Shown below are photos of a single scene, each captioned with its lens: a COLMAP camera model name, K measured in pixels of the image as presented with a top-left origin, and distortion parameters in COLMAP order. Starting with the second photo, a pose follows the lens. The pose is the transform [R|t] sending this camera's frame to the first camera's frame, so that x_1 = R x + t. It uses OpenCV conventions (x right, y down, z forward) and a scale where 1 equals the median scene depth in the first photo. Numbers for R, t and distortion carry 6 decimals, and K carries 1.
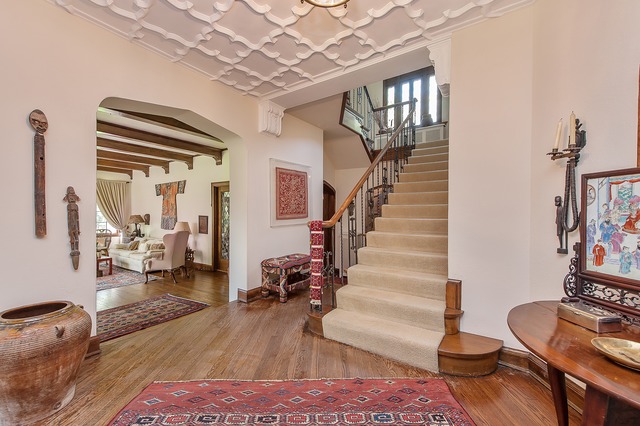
lens RADIAL K [[263.5, 0, 321.4], [0, 263.5, 214.3], [0, 0, 1]] dist [0.002919, 0.000032]
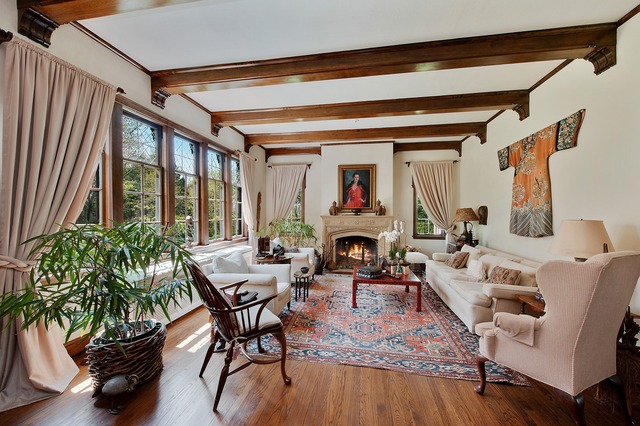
lens RADIAL K [[263.5, 0, 319.5], [0, 263.5, 213.8], [0, 0, 1]] dist [0.002919, 0.000032]
pose [[0.418438, -0.002450, -0.908242, -0.309173], [0.001484, 0.999997, -0.002014, 0.018340], [0.908244, -0.000505, 0.418440, 0.468456]]
